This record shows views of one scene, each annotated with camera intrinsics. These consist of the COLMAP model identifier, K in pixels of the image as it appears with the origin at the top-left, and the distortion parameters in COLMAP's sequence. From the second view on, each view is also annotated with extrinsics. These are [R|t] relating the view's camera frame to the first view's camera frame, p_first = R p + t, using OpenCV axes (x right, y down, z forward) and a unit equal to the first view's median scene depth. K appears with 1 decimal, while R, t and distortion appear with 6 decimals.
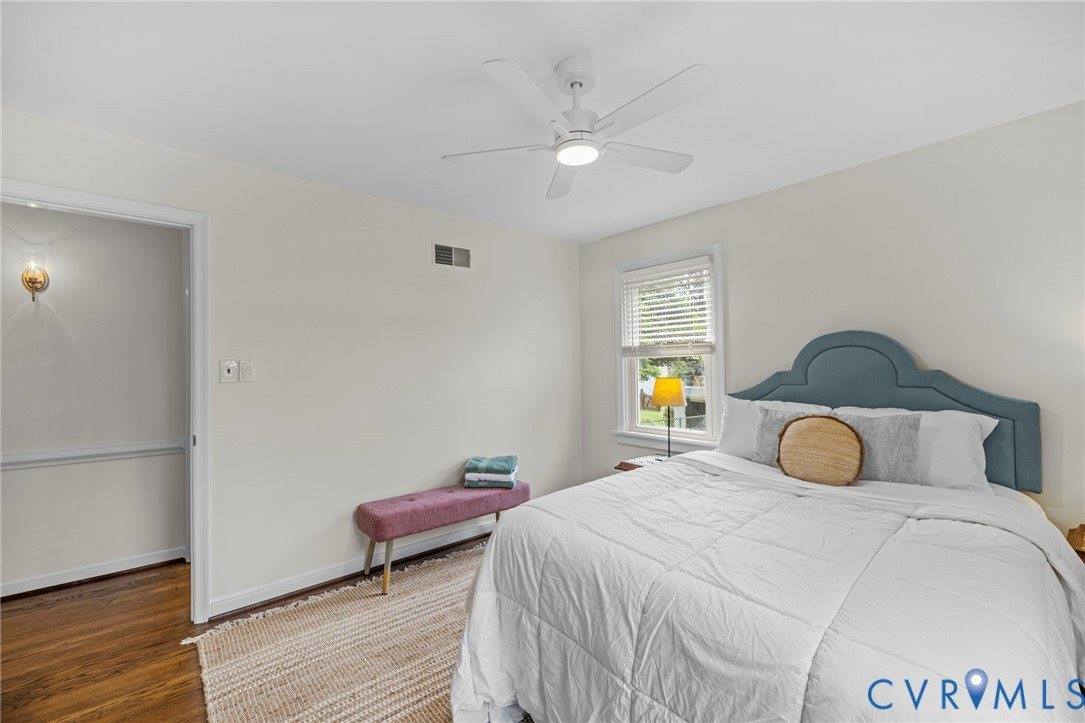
lens RADIAL K [[451.7, 0, 542.6], [0, 451.7, 363.1], [0, 0, 1]] dist [-0.011499, -0.000553]
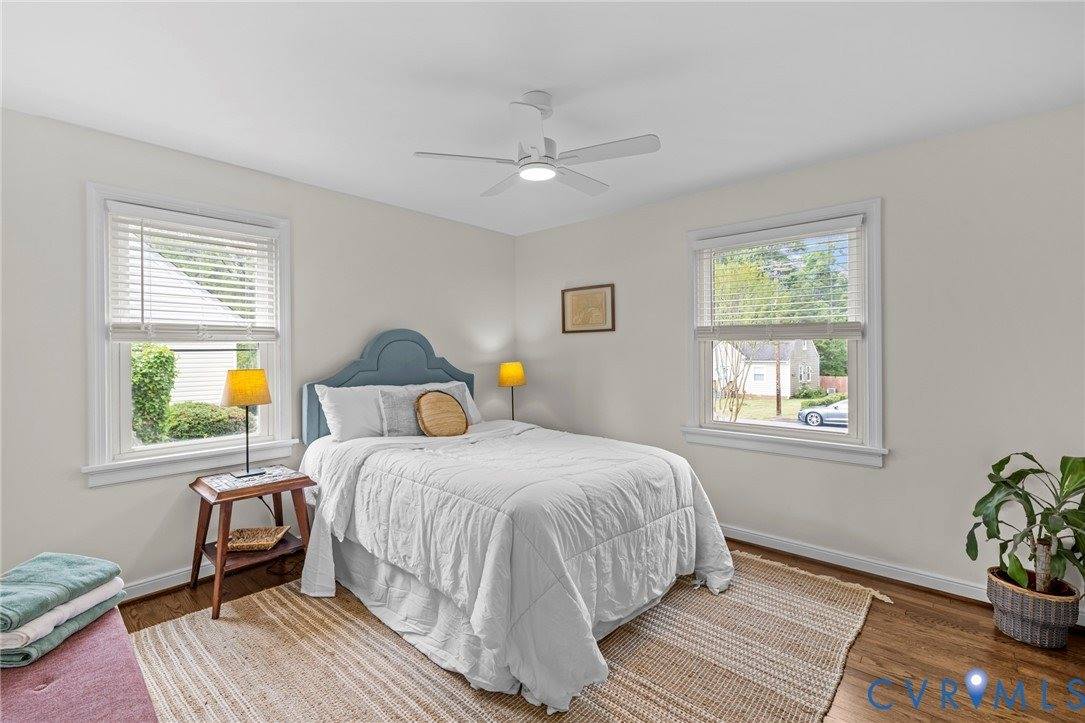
lens RADIAL K [[485.4, 0, 542.5], [0, 485.4, 355.3], [0, 0, 1]] dist [-0.000644, -0.000083]
pose [[-0.107404, -0.000612, 0.994215, -0.617613], [-0.000352, 1.000000, 0.000578, 0.006826], [-0.994215, -0.000288, -0.107404, 0.581447]]
